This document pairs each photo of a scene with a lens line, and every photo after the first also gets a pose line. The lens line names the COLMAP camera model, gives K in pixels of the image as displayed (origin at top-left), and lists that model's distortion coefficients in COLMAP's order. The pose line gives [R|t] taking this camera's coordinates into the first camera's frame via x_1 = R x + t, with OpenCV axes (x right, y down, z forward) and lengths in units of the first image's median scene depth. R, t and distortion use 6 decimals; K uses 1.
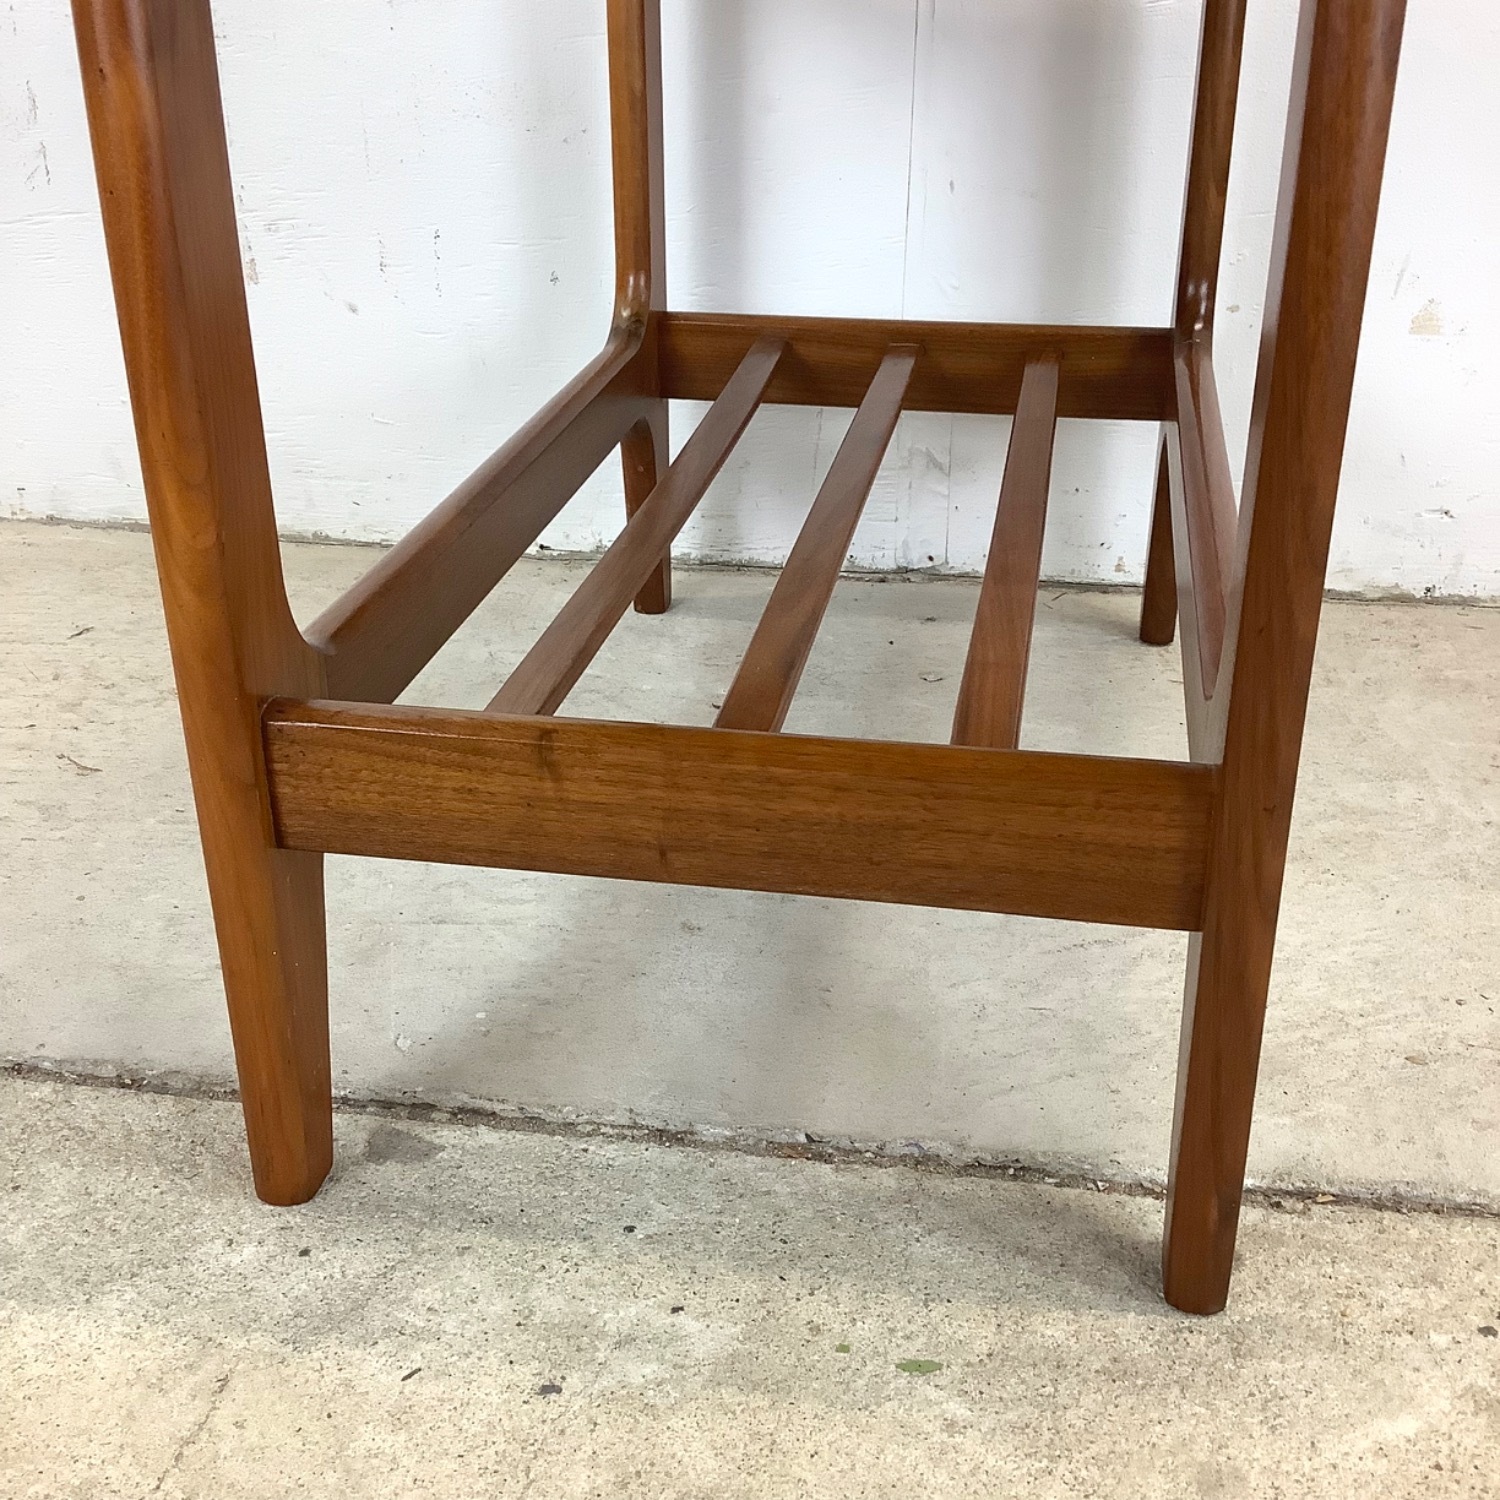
lens RADIAL K [[1831.7, 0, 744.0], [0, 1831.7, 747.3], [0, 0, 1]] dist [0.066673, 0.000000]
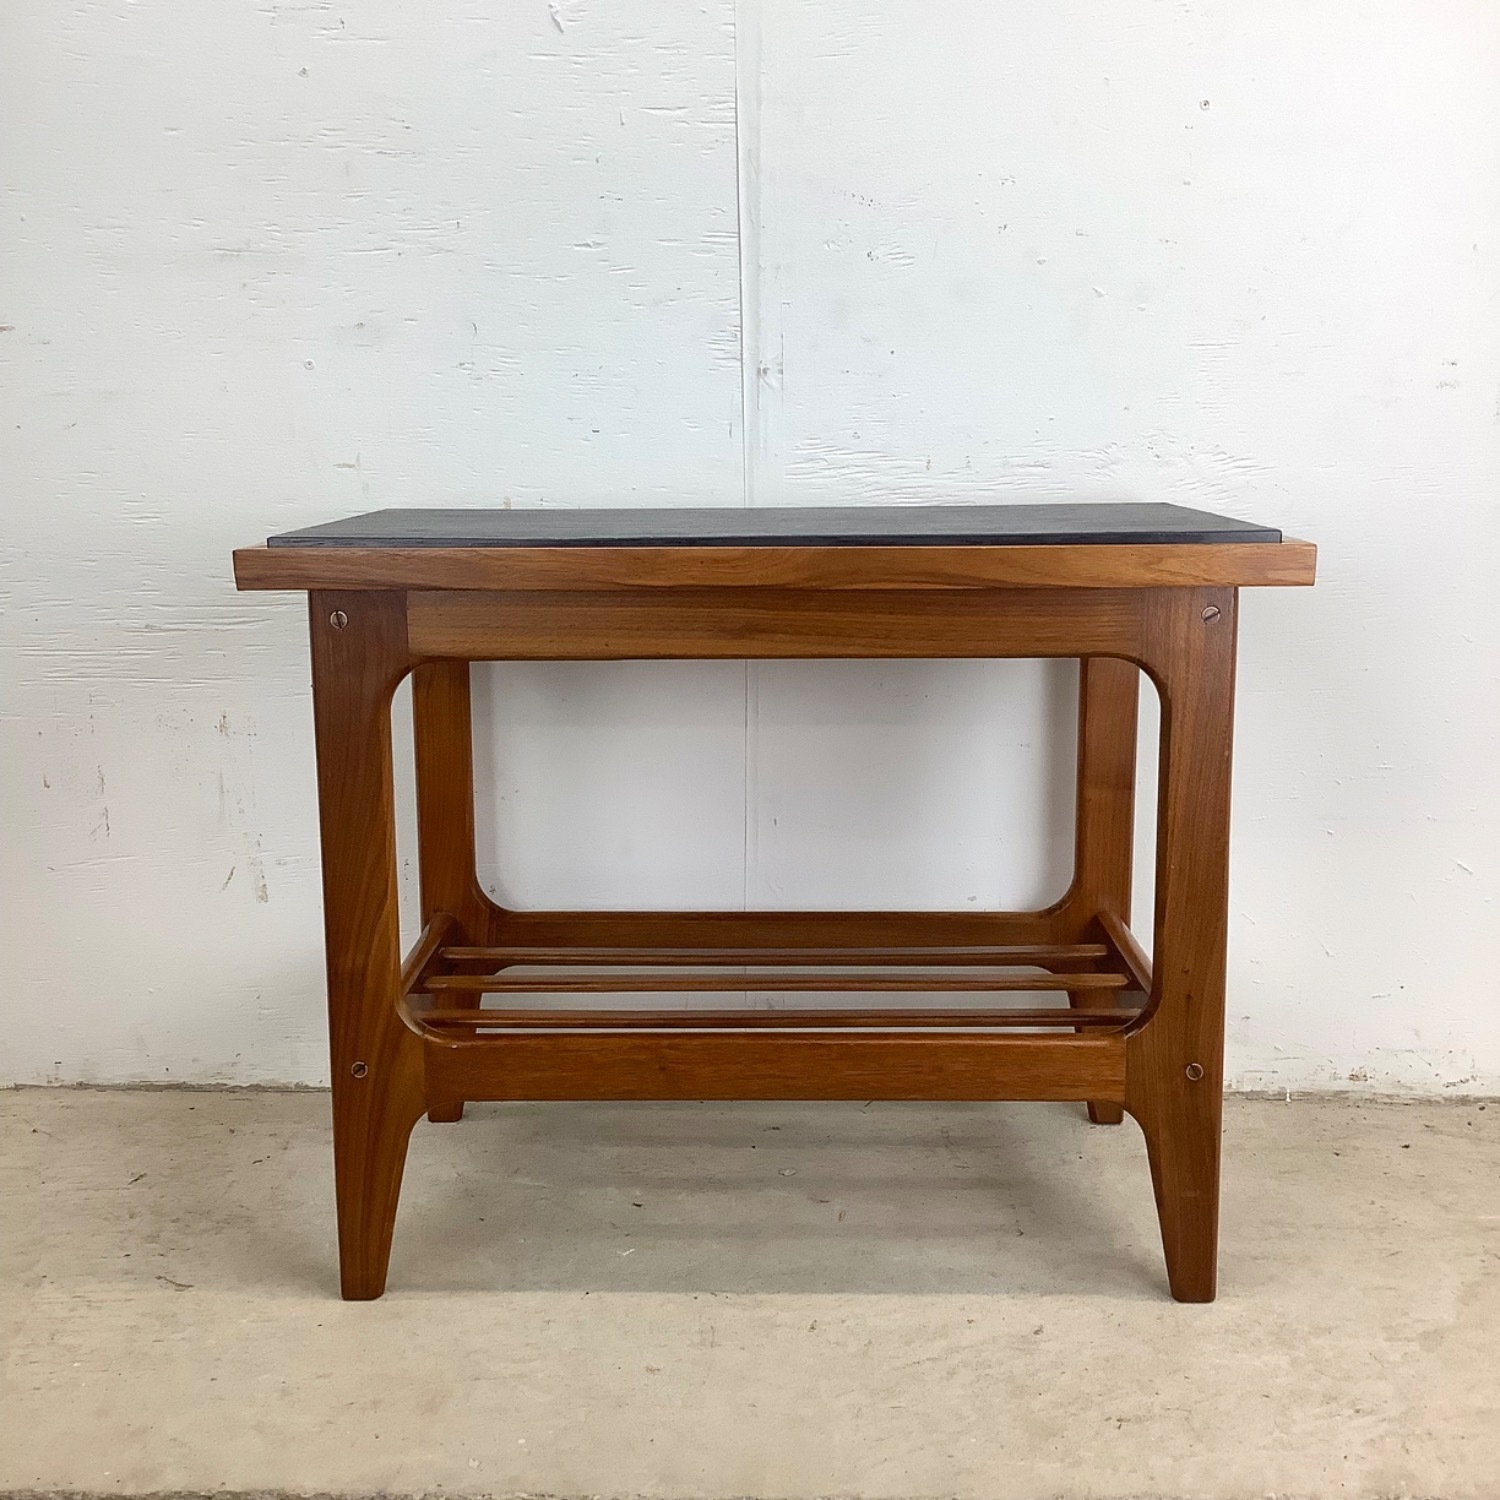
lens RADIAL K [[1831.7, 0, 742.8], [0, 1831.7, 740.2], [0, 0, 1]] dist [0.066673, 0.000000]
pose [[0.990852, -0.027493, 0.132120, -0.146343], [0.059809, 0.967089, -0.247309, -0.018514], [-0.120972, 0.252949, 0.959887, -0.569608]]
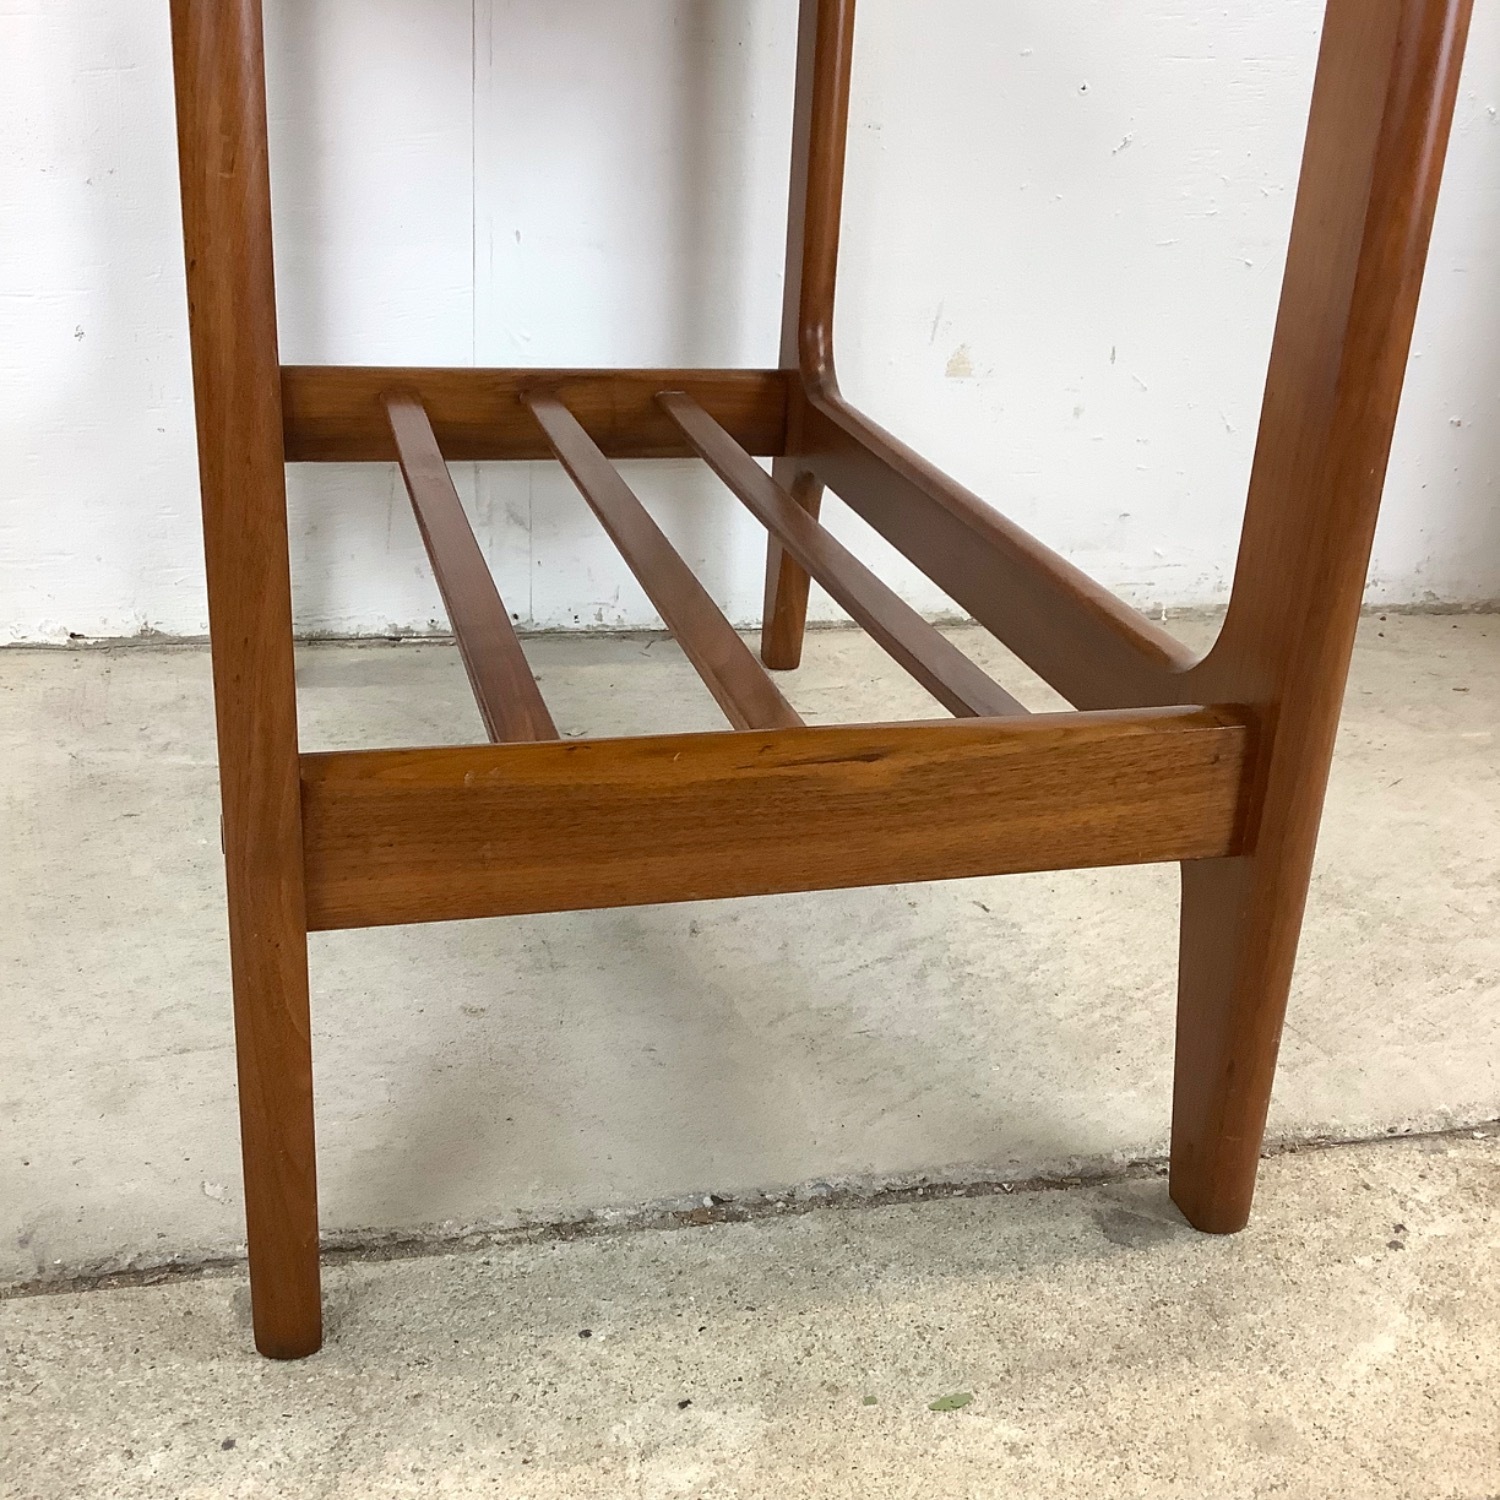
lens RADIAL K [[1831.7, 0, 750.8], [0, 1831.7, 752.1], [0, 0, 1]] dist [0.066673, 0.000000]
pose [[0.919844, -0.100891, 0.379089, -0.251718], [0.118104, 0.992749, -0.022364, 0.007202], [-0.374084, 0.065343, 0.925090, 0.095063]]
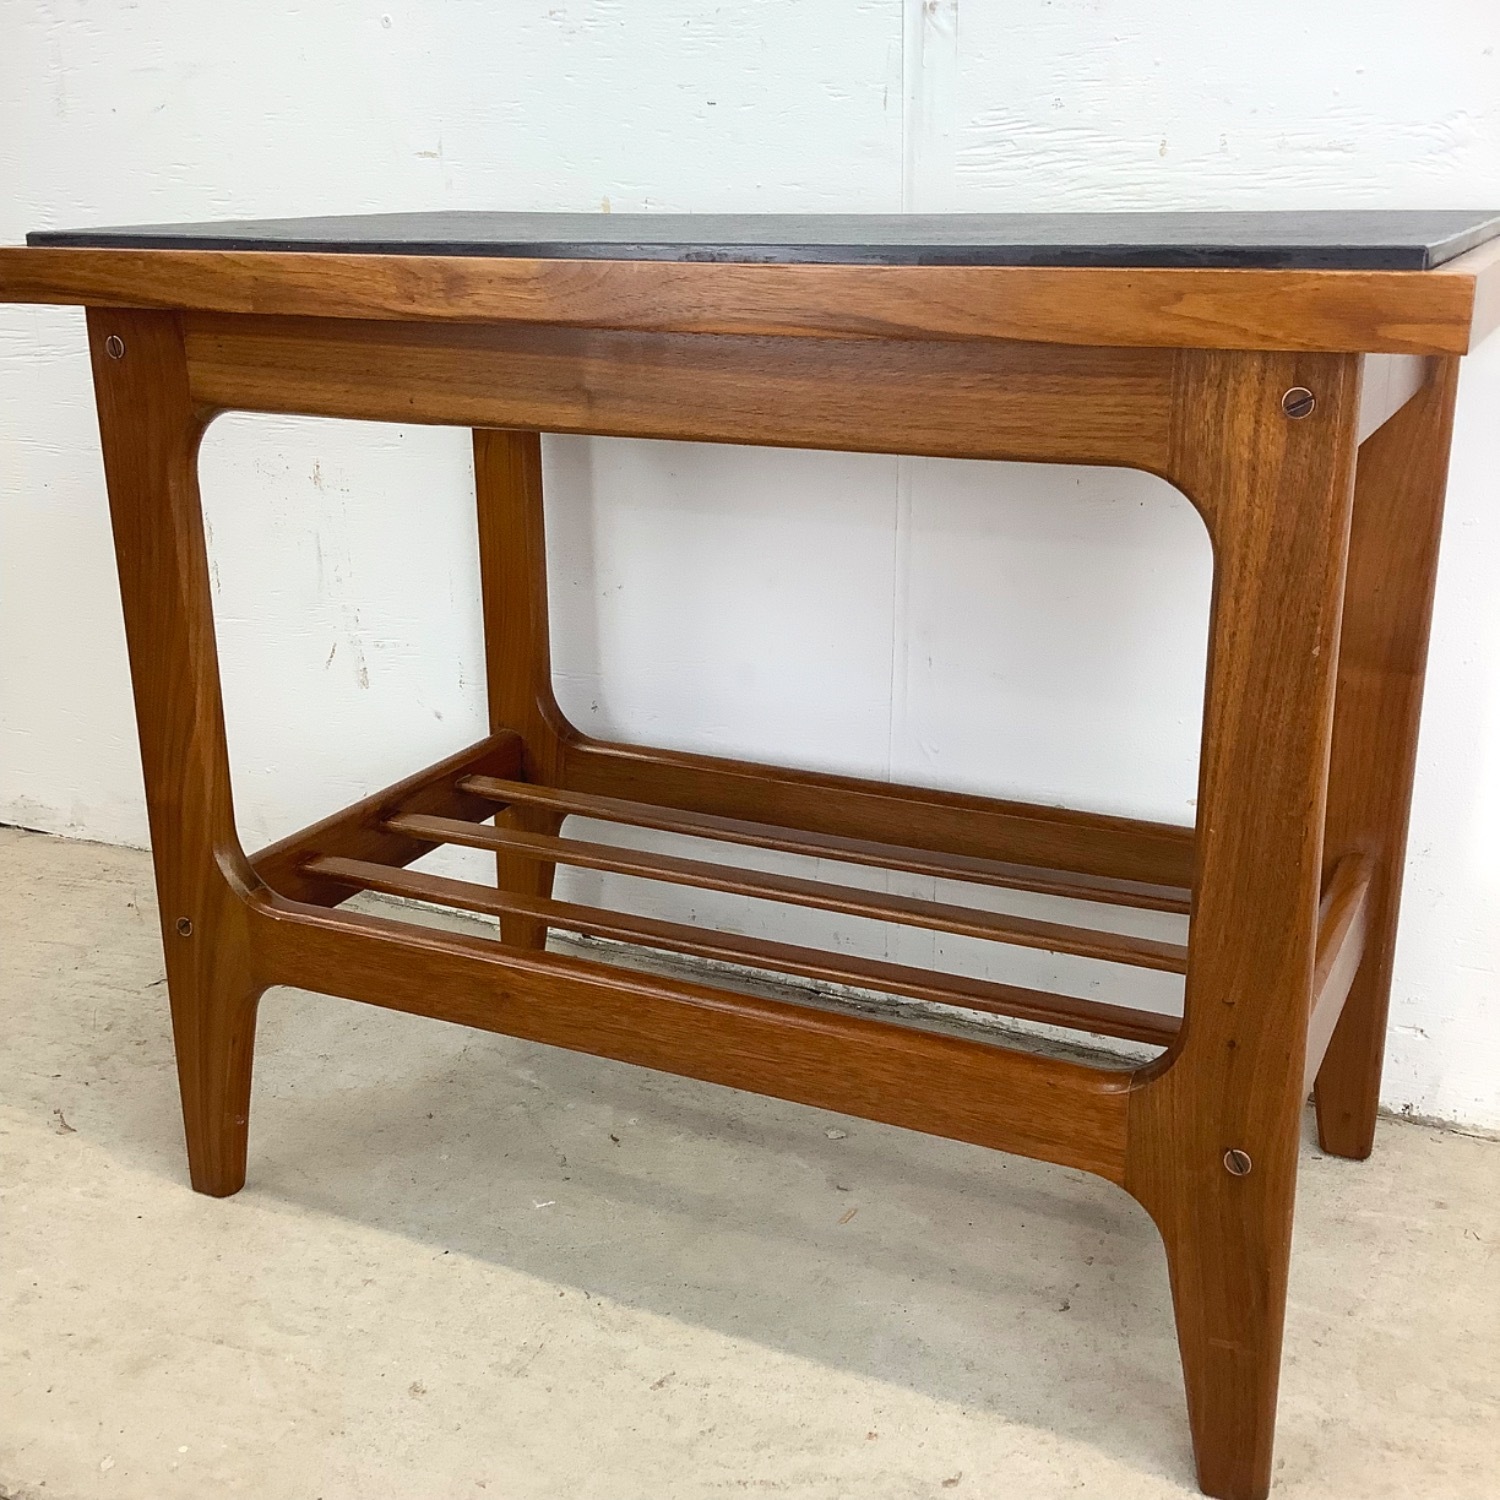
lens RADIAL K [[1831.7, 0, 740.6], [0, 1831.7, 742.6], [0, 0, 1]] dist [0.066673, 0.000000]
pose [[0.952780, 0.085273, -0.291443, 0.466275], [-0.119033, 0.987830, -0.100112, -0.204026], [0.279360, 0.130076, 0.951335, -0.035754]]
